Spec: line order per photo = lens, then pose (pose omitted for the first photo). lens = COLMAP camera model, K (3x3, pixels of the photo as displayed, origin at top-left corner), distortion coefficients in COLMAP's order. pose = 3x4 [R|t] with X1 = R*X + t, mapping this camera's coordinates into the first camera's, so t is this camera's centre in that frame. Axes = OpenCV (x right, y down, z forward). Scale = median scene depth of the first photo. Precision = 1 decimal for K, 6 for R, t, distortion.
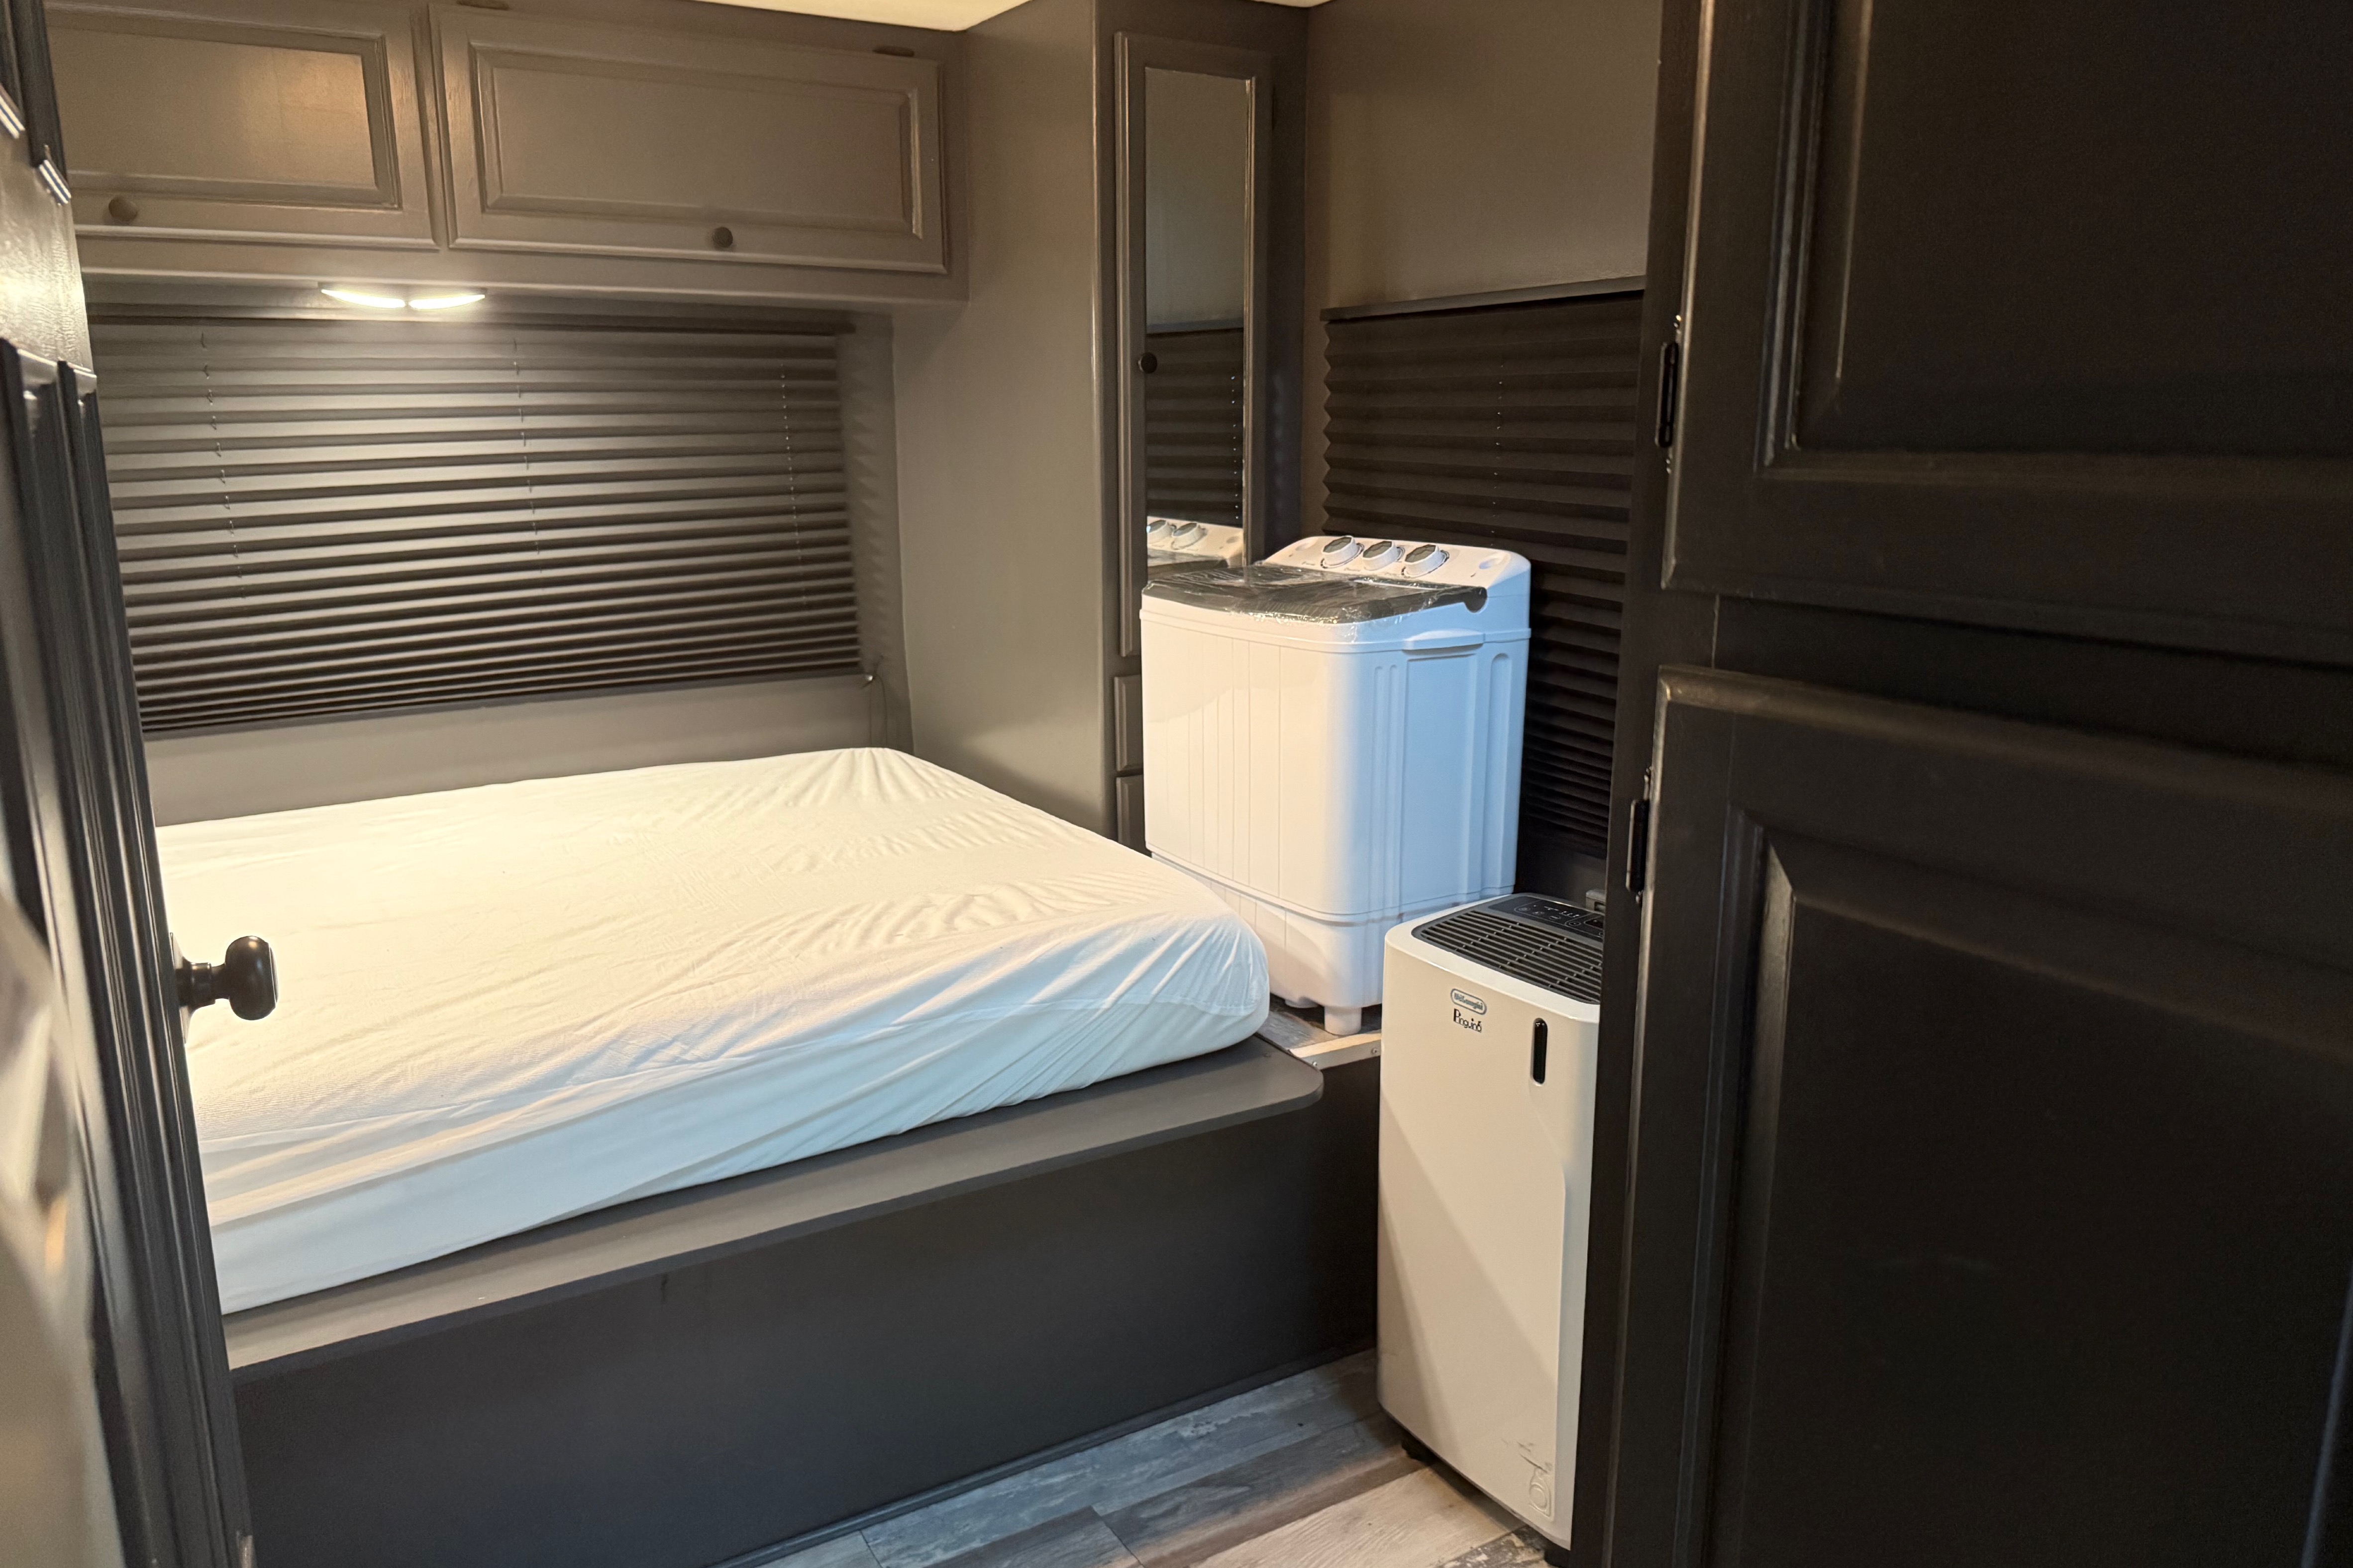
lens RADIAL K [[1663.0, 0, 1183.7], [0, 1663.0, 799.2], [0, 0, 1]] dist [0.010172, -0.012824]
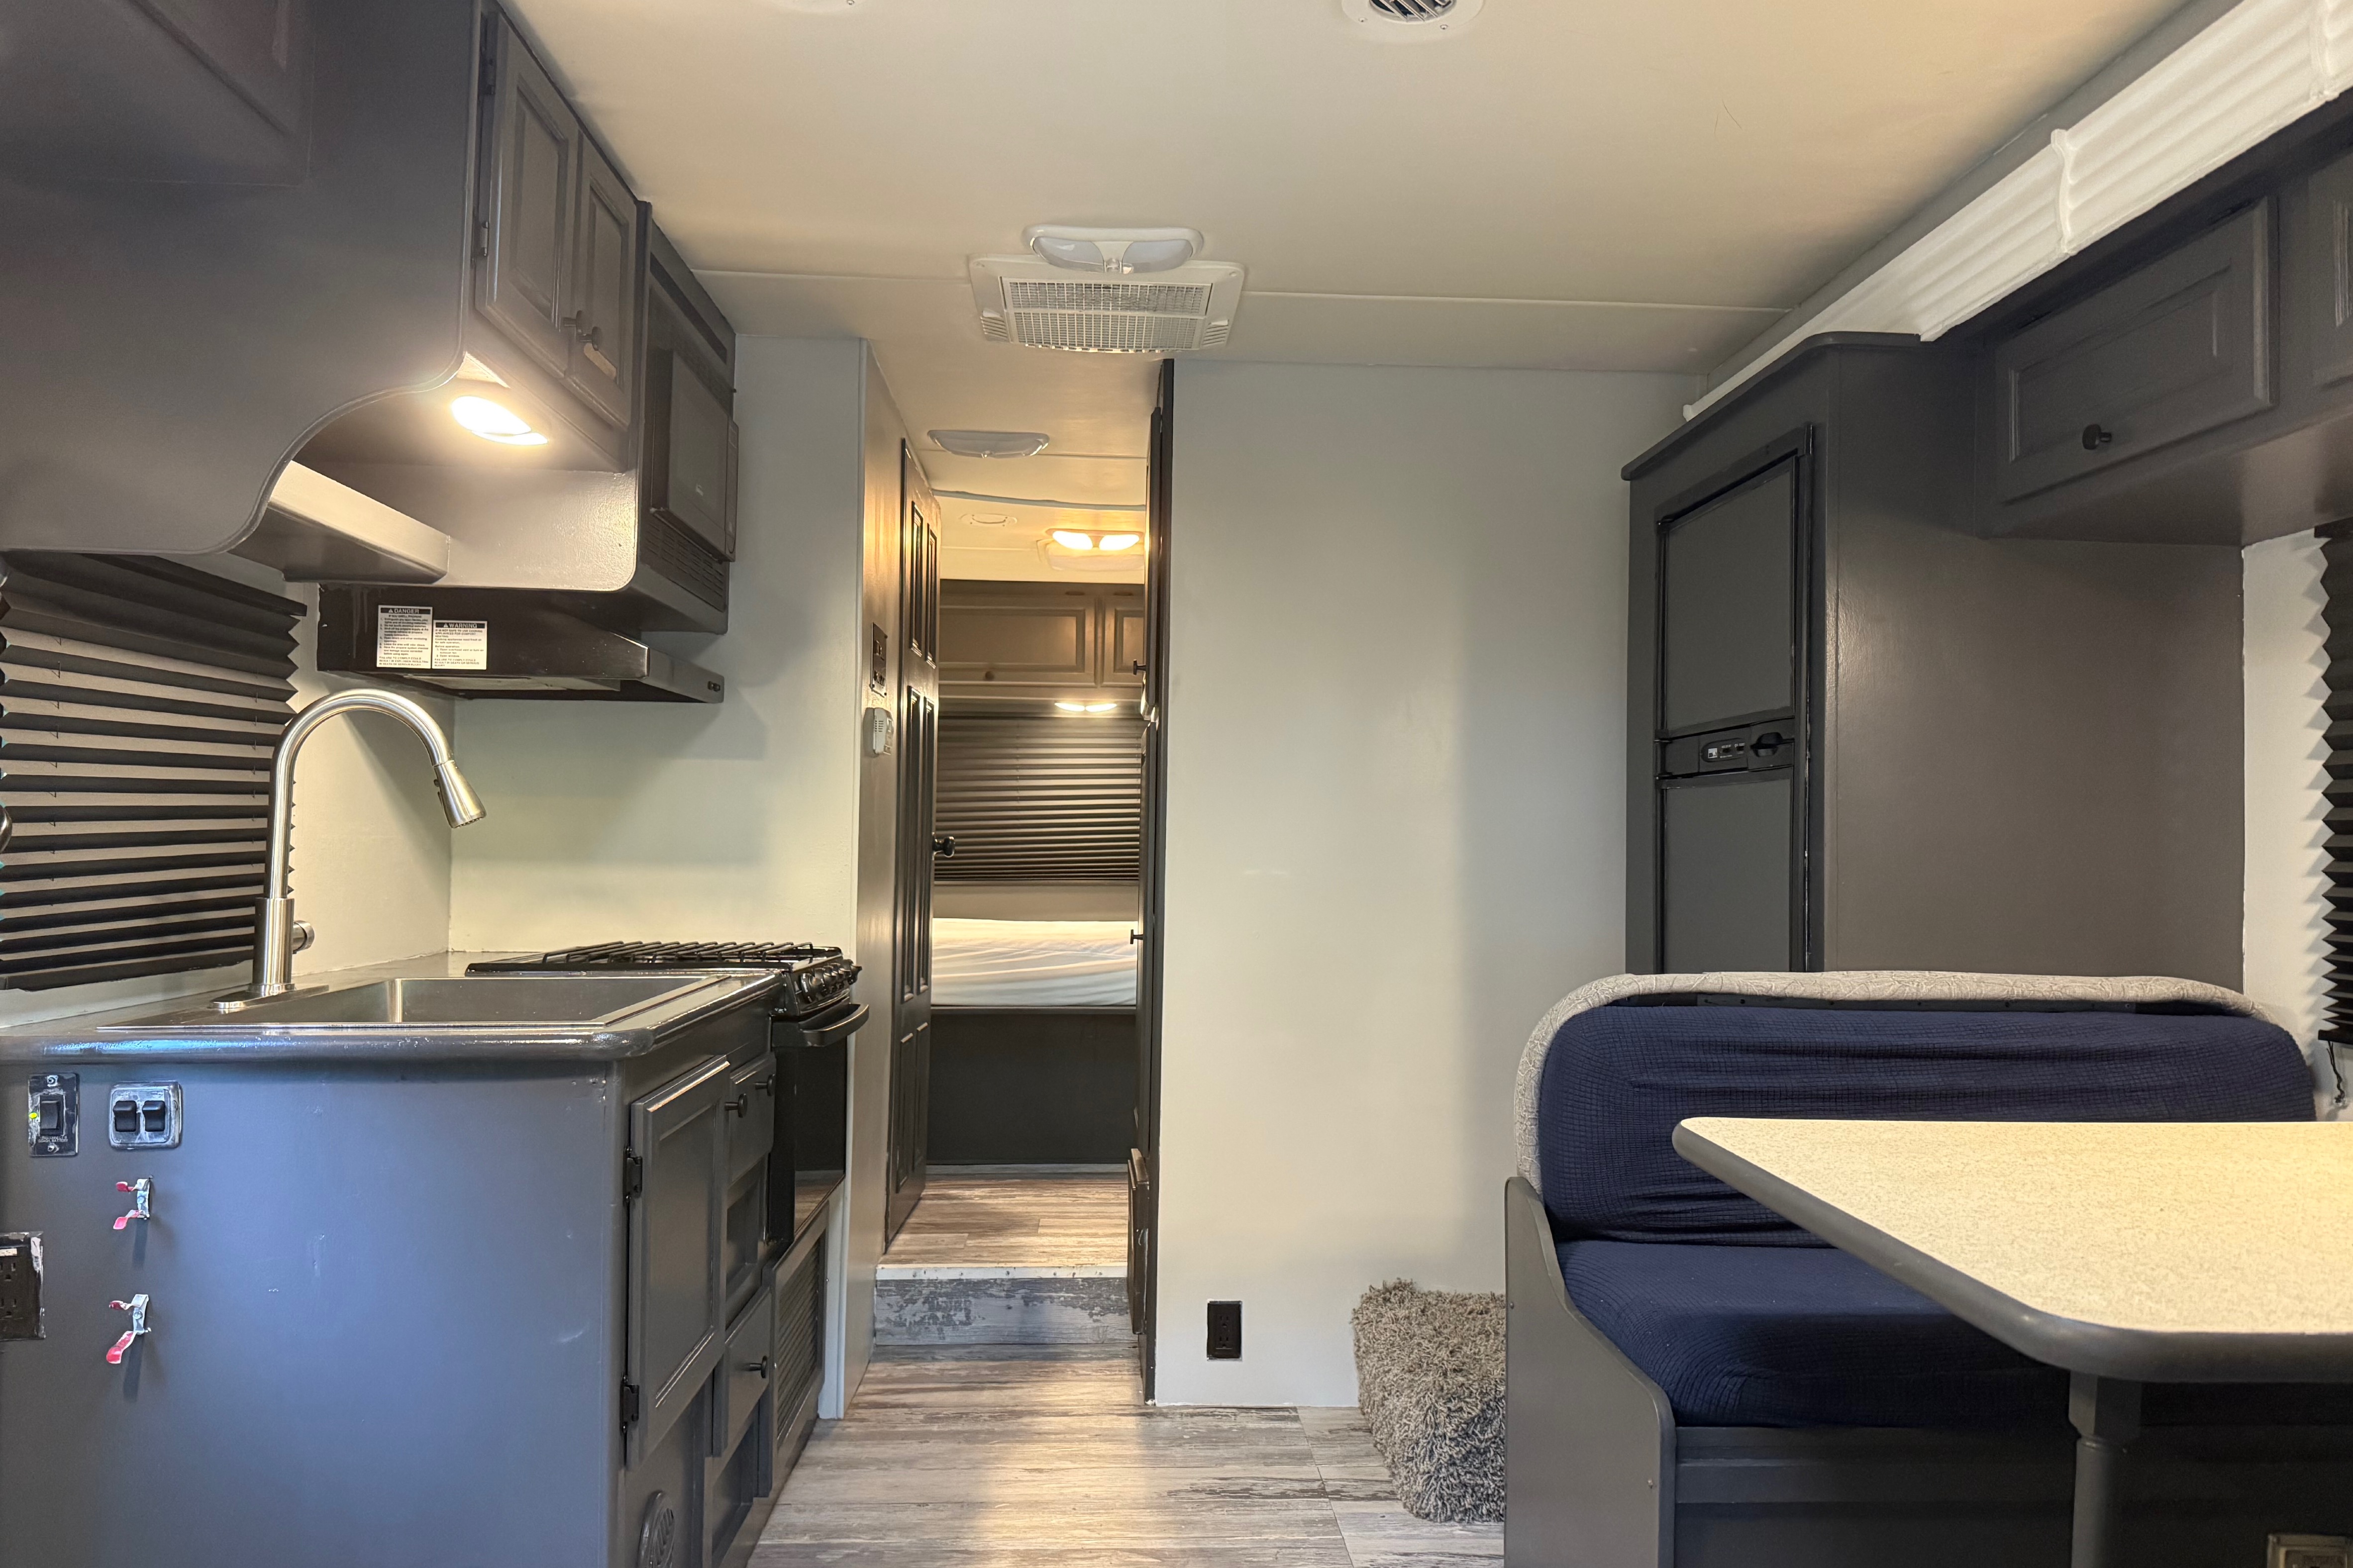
lens RADIAL K [[1630.4, 0, 1176.5], [0, 1630.4, 784.0], [0, 0, 1]] dist [0.100688, -0.117274]
pose [[0.878729, -0.007294, -0.477265, 0.776398], [-0.118568, 0.965208, -0.233056, 0.344189], [0.462360, 0.261381, 0.847292, -0.917531]]
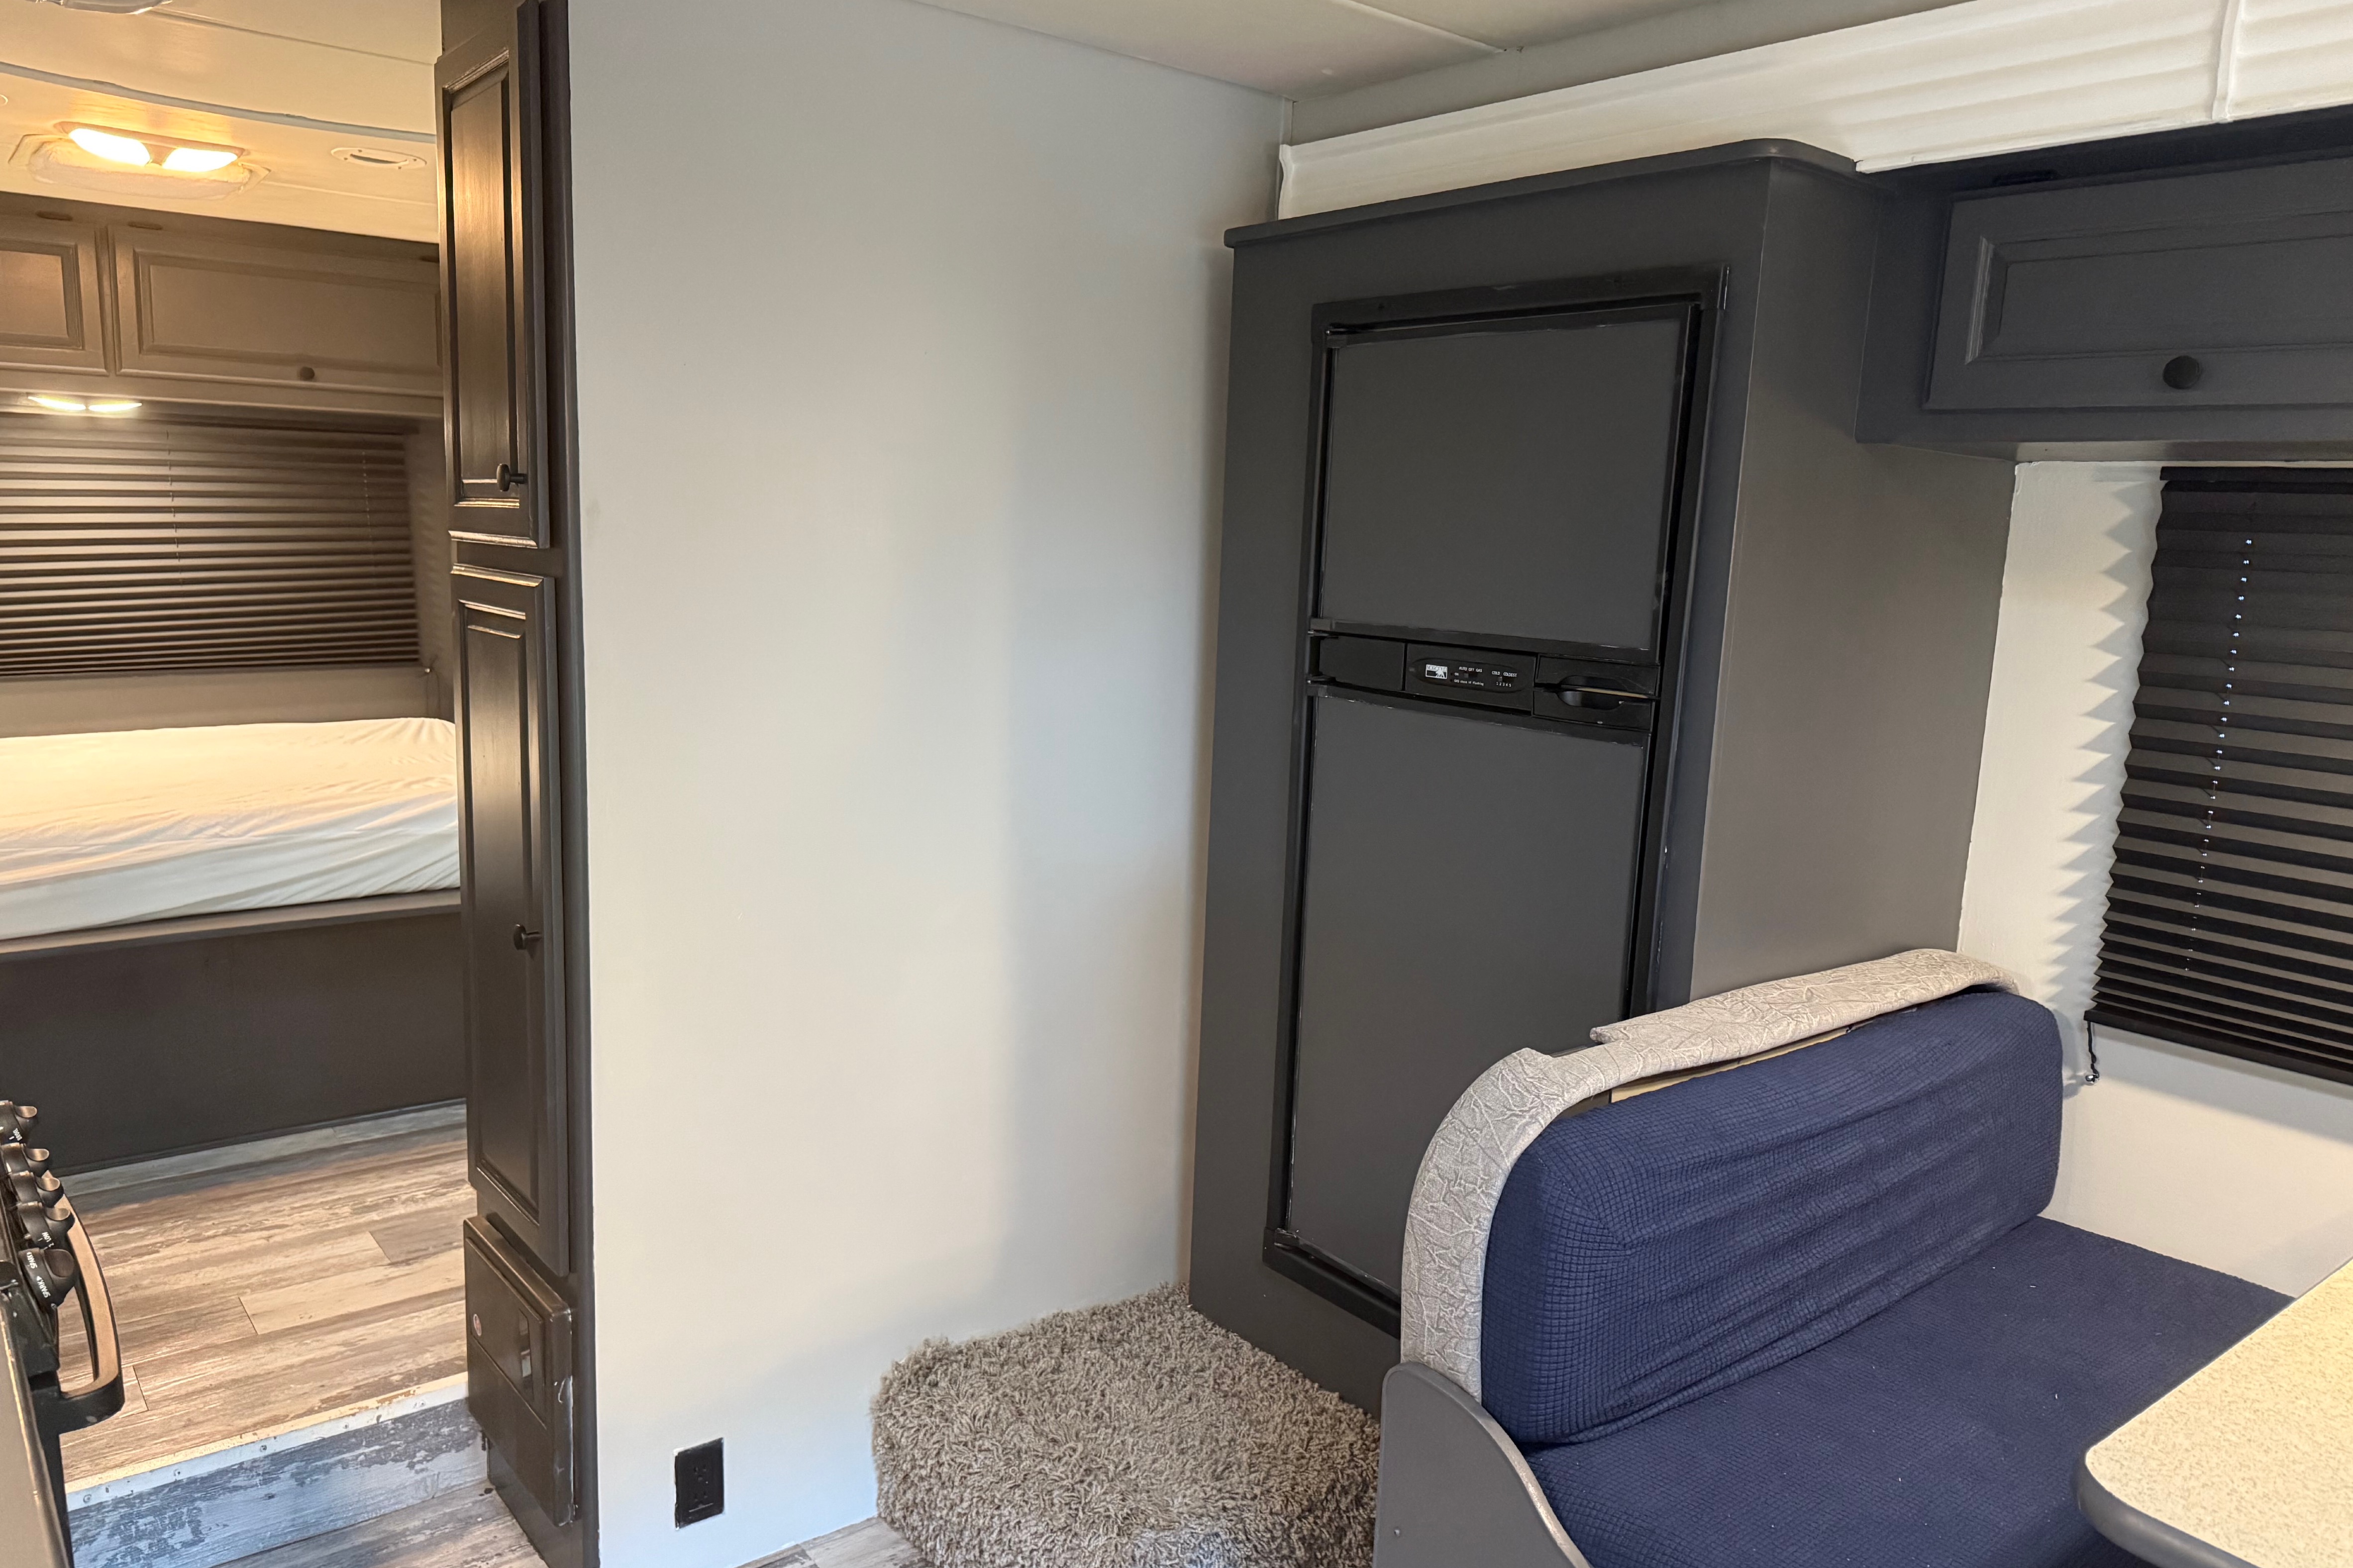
lens RADIAL K [[1663.0, 0, 1183.7], [0, 1663.0, 799.2], [0, 0, 1]] dist [0.010172, -0.012824]
pose [[0.991006, 0.013946, 0.133087, 0.335274], [-0.006910, 0.998561, -0.053179, 0.139101], [-0.133637, 0.051781, 0.989677, -0.636168]]
